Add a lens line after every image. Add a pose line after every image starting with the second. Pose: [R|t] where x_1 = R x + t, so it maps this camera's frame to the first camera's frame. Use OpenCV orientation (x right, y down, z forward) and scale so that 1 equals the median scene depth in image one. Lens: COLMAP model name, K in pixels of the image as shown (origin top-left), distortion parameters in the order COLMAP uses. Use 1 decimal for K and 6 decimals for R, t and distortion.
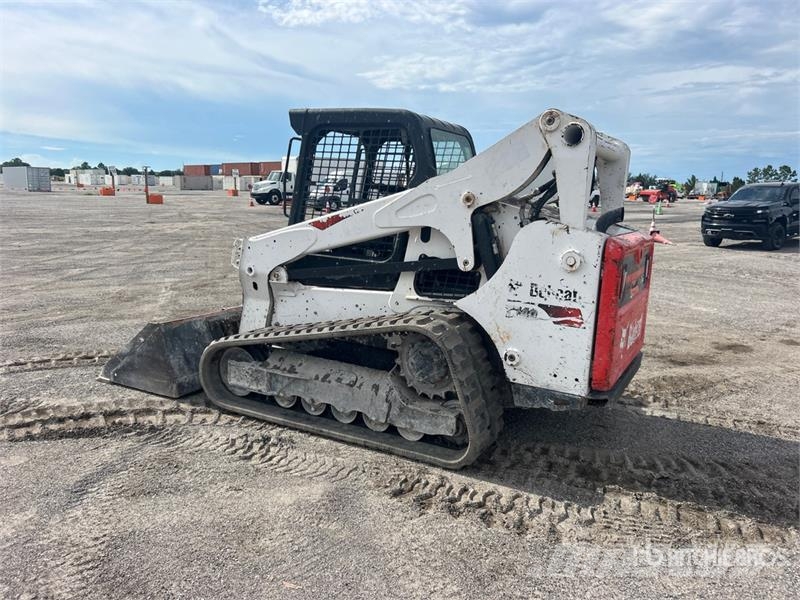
lens RADIAL K [[612.4, 0, 394.2], [0, 612.4, 298.7], [0, 0, 1]] dist [0.118153, -0.122924]
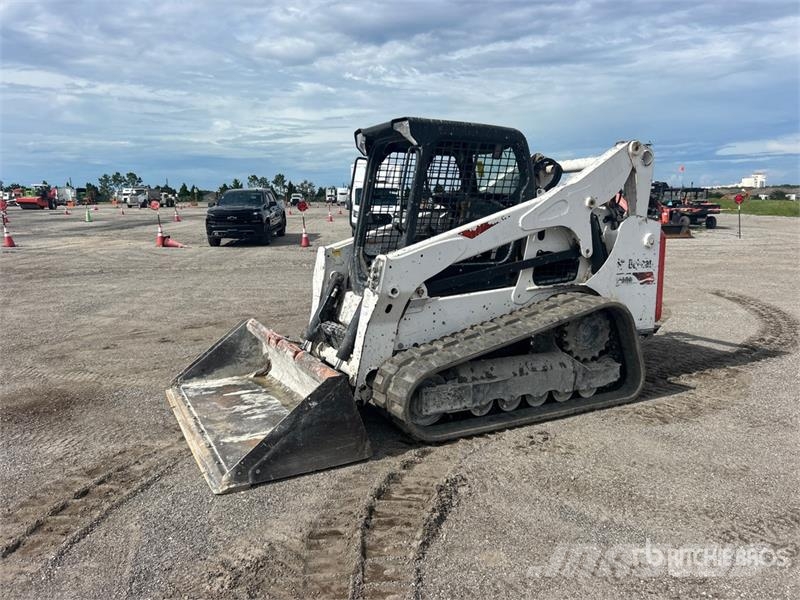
lens RADIAL K [[616.3, 0, 400.0], [0, 616.3, 300.0], [0, 0, 1]] dist [0.057722, -0.054091]
pose [[0.546673, -0.160525, 0.821816, -1.090290], [0.165094, 0.982850, 0.082159, -0.119211], [-0.820910, 0.090763, 0.563799, 0.540655]]
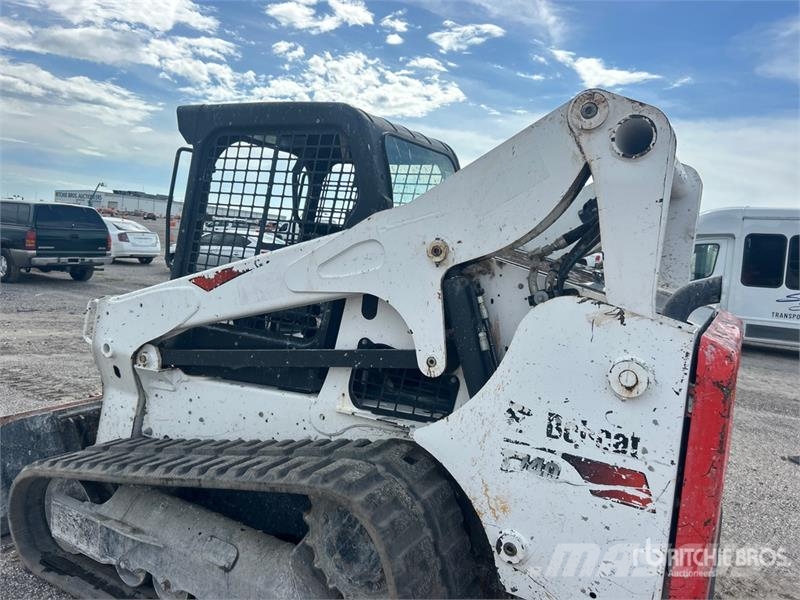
lens RADIAL K [[603.0, 0, 396.2], [0, 603.0, 298.2], [0, 0, 1]] dist [0.043143, -0.043910]
pose [[0.999481, 0.031860, -0.004785, 0.077857], [-0.032118, 0.996988, -0.070591, -0.070208], [0.002521, 0.070708, 0.997494, 0.406876]]
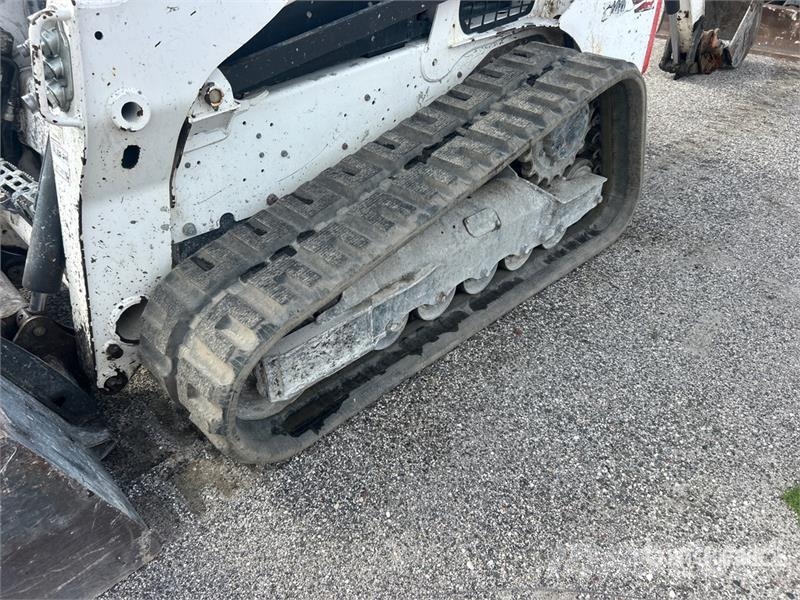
lens RADIAL K [[595.0, 0, 399.3], [0, 595.0, 303.1], [0, 0, 1]] dist [0.056552, -0.073836]
pose [[0.289515, -0.592783, 0.751525, -0.535894], [0.177029, 0.804766, 0.566580, -0.128932], [-0.940660, -0.030992, 0.337932, 0.859490]]
